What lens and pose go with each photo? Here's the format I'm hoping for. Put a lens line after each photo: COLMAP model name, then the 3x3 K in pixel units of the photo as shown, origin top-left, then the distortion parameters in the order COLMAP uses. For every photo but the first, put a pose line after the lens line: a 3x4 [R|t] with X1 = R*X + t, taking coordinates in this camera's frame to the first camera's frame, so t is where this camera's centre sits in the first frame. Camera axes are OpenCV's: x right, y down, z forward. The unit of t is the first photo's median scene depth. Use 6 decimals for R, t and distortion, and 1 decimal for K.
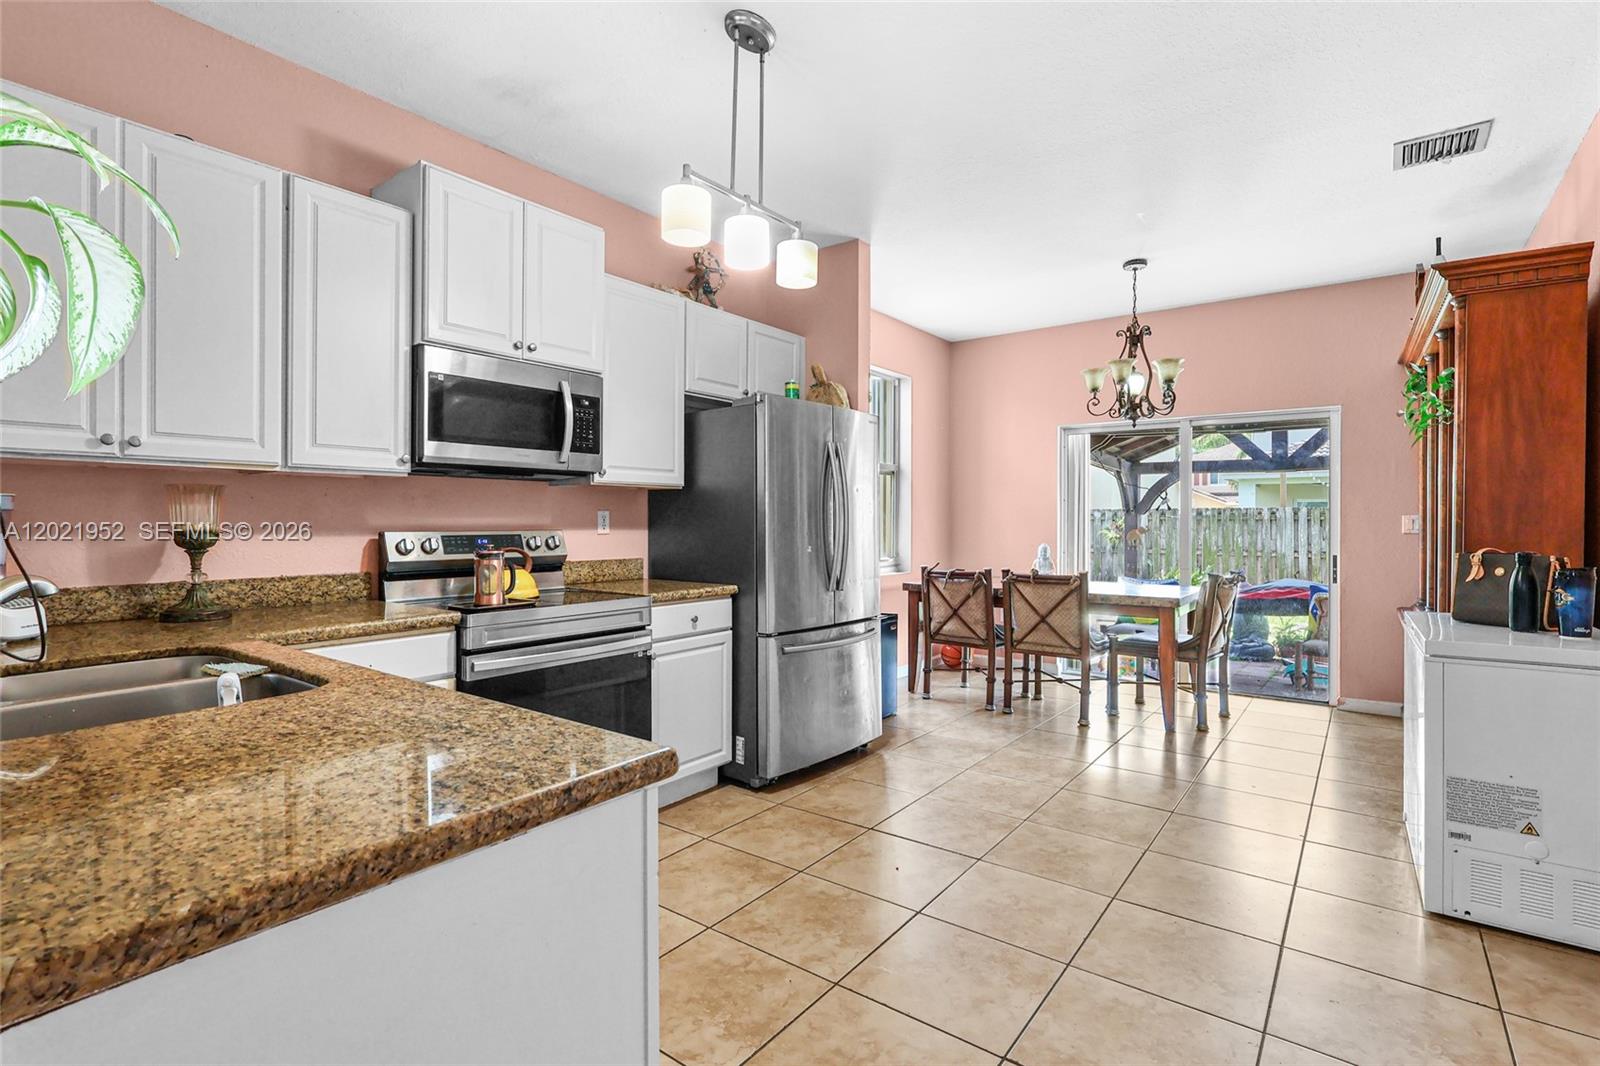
lens RADIAL K [[754.0, 0, 795.4], [0, 754.0, 519.5], [0, 0, 1]] dist [0.001369, 0.000195]
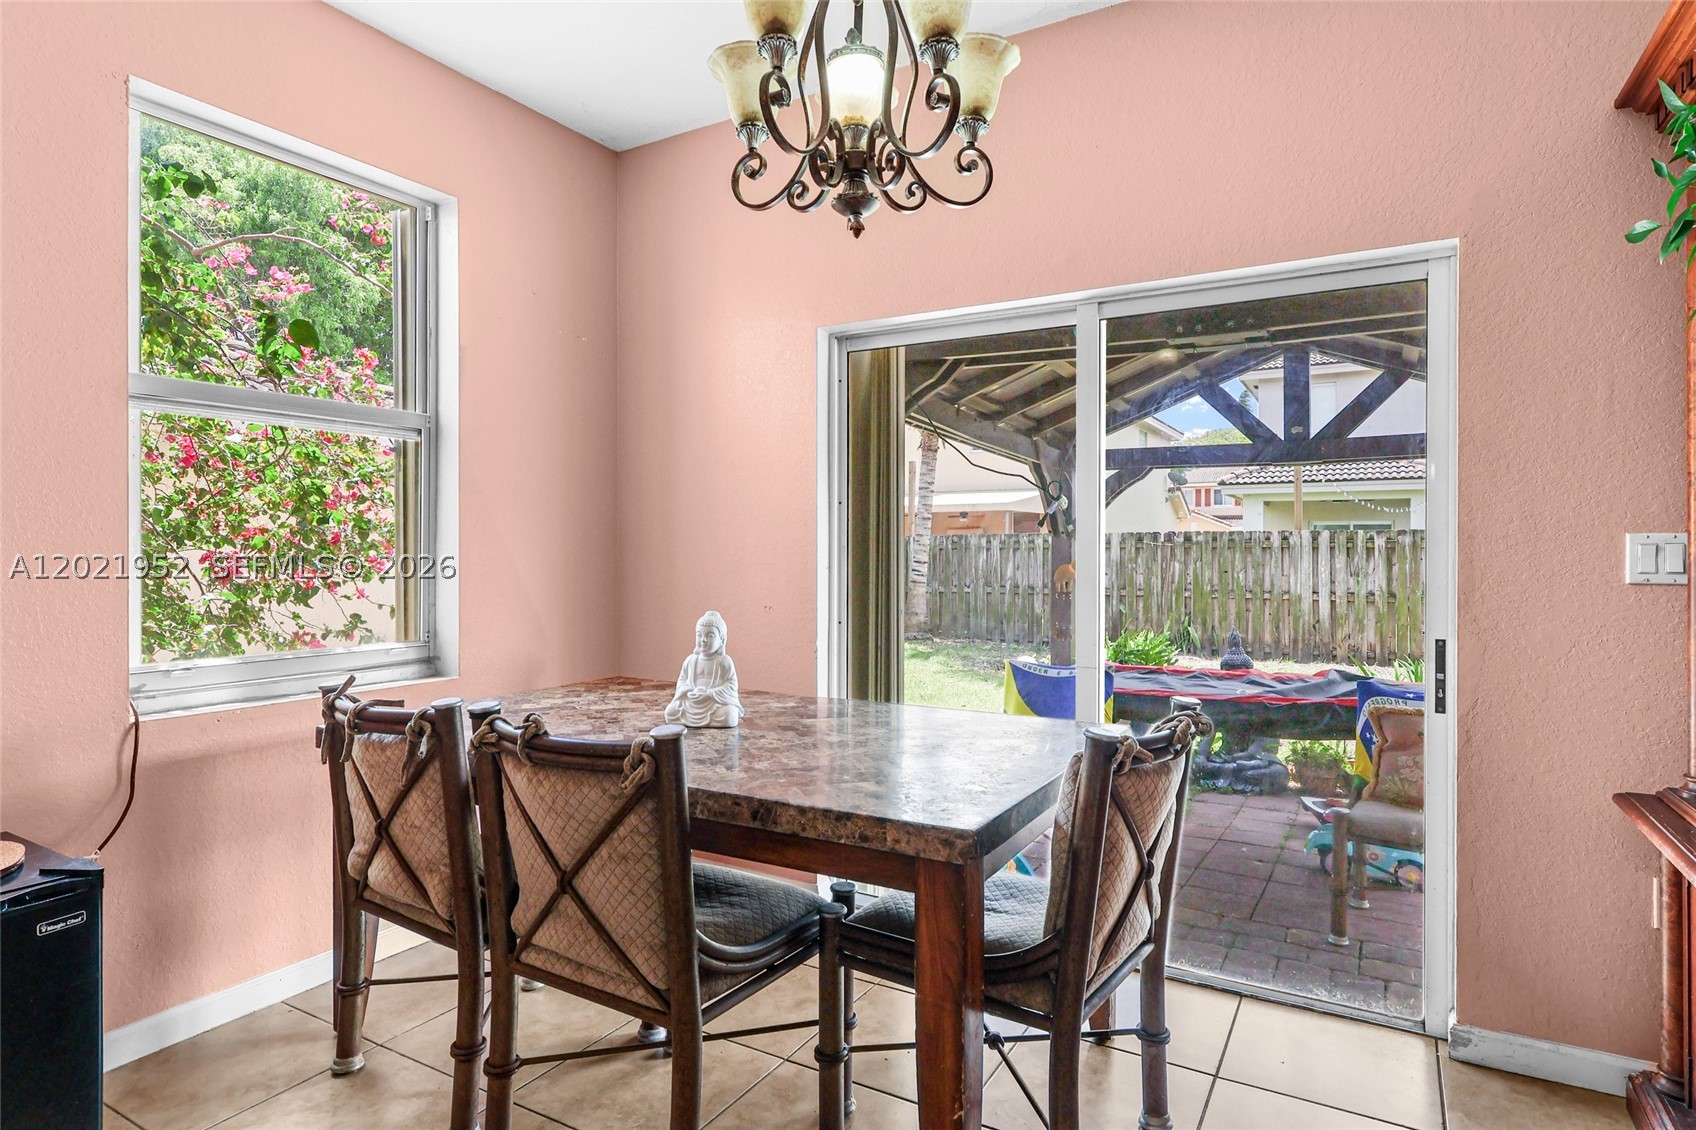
lens RADIAL K [[920.4, 0, 847.7], [0, 920.4, 552.9], [0, 0, 1]] dist [0.003023, 0.000144]
pose [[0.992584, -0.001972, 0.121546, 0.289472], [0.001373, 0.999987, 0.005009, 0.000650], [-0.121555, -0.004805, 0.992573, 0.460847]]
